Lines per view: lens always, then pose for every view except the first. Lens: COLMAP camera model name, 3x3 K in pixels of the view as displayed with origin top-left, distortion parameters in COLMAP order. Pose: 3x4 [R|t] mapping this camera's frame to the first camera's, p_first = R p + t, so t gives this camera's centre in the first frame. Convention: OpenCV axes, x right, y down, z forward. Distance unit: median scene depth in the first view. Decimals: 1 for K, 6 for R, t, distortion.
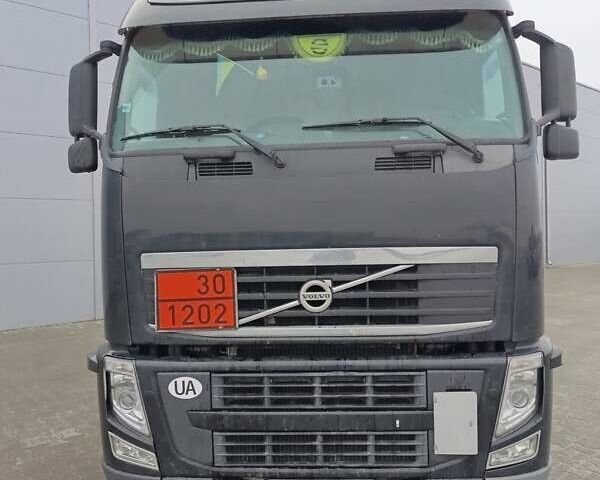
lens RADIAL K [[530.9, 0, 300.0], [0, 530.9, 240.0], [0, 0, 1]] dist [0.084924, -0.163504]
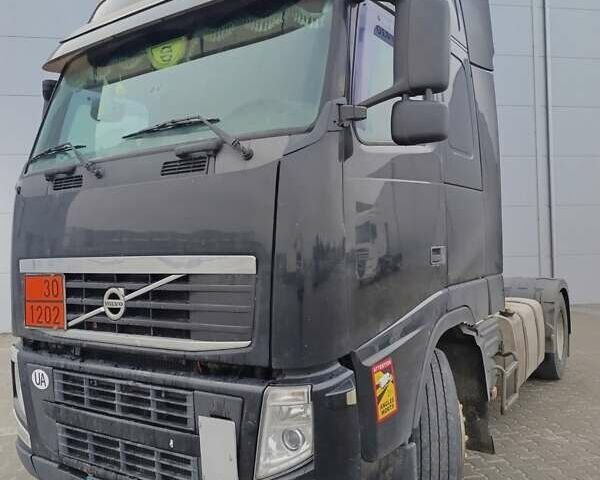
lens RADIAL K [[530.9, 0, 300.0], [0, 530.9, 240.0], [0, 0, 1]] dist [0.084924, -0.163504]
pose [[0.874862, -0.007426, -0.484316, 0.829650], [0.001863, 0.999927, -0.011966, -0.002354], [0.484370, 0.009566, 0.874811, 0.280331]]
